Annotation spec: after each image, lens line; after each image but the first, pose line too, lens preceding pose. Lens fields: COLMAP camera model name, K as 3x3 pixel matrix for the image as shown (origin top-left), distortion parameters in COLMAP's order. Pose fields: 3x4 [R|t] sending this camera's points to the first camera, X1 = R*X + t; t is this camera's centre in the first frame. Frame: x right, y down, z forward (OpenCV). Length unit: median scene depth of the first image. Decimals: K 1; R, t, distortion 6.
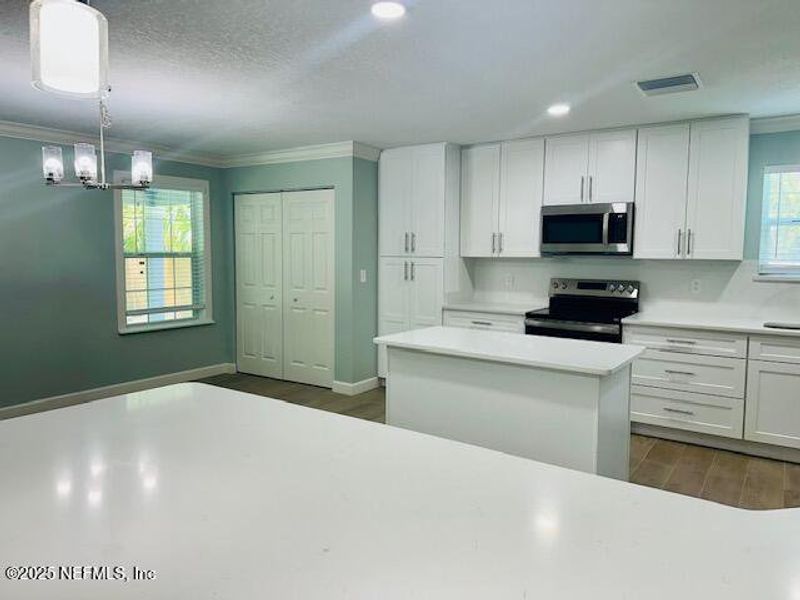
lens RADIAL K [[574.7, 0, 393.1], [0, 574.7, 300.9], [0, 0, 1]] dist [0.067531, -0.019088]
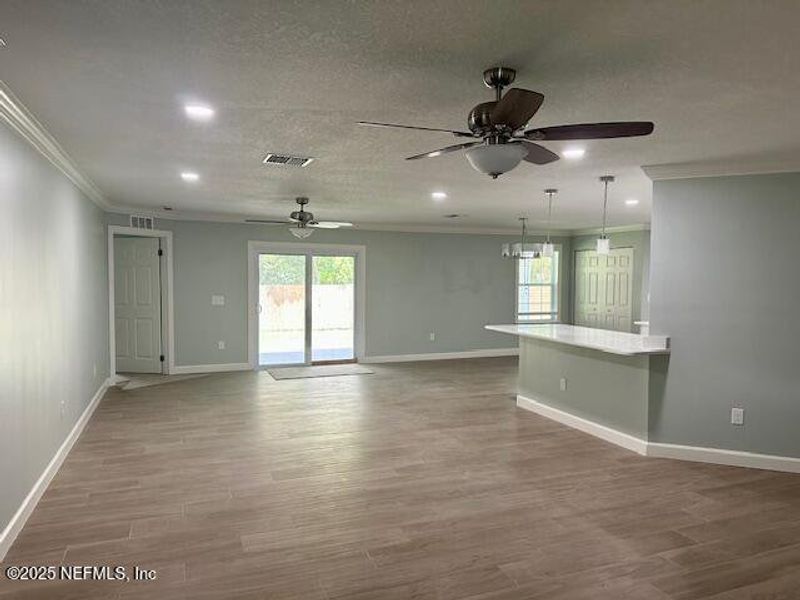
lens RADIAL K [[540.3, 0, 405.4], [0, 540.3, 300.5], [0, 0, 1]] dist [0.042343, -0.002020]
pose [[0.839211, 0.022749, -0.543329, 0.235442], [-0.051458, 0.997963, -0.037696, 0.069246], [0.541365, 0.059593, 0.838673, -0.811767]]
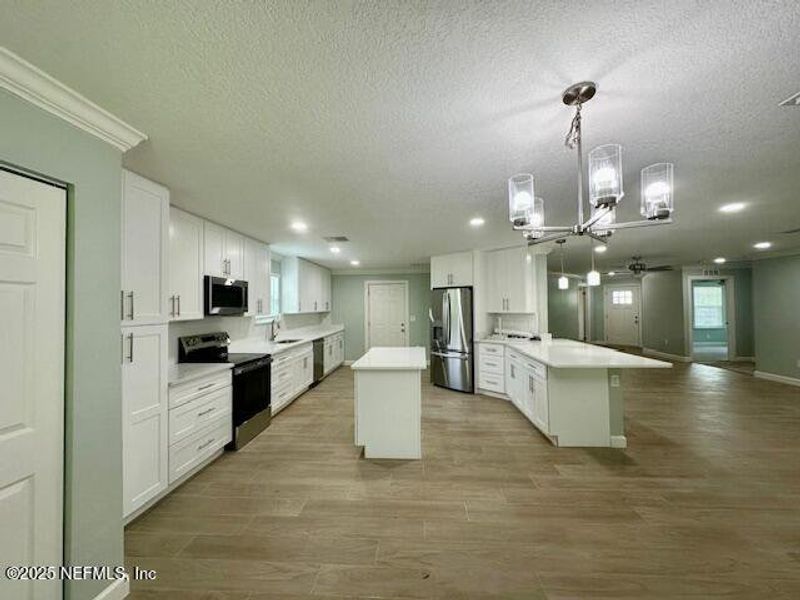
lens RADIAL K [[321.3, 0, 400.8], [0, 321.3, 297.5], [0, 0, 1]] dist [-0.001193, 0.000306]
pose [[-0.528702, 0.023917, 0.848471, -0.480072], [0.086091, 0.995959, 0.025571, -0.095860], [-0.844431, 0.086565, -0.528624, 0.956329]]
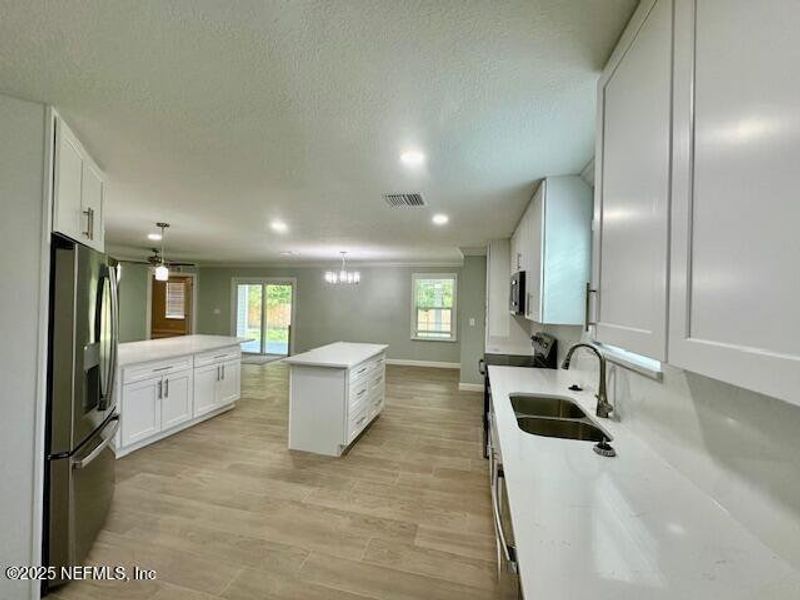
lens RADIAL K [[321.3, 0, 406.3], [0, 321.3, 300.1], [0, 0, 1]] dist [-0.001193, 0.000306]
pose [[0.386164, 0.002301, -0.922427, 0.800349], [-0.104759, 0.993637, -0.041378, -0.050482], [0.916462, 0.112611, 0.383948, 0.459032]]
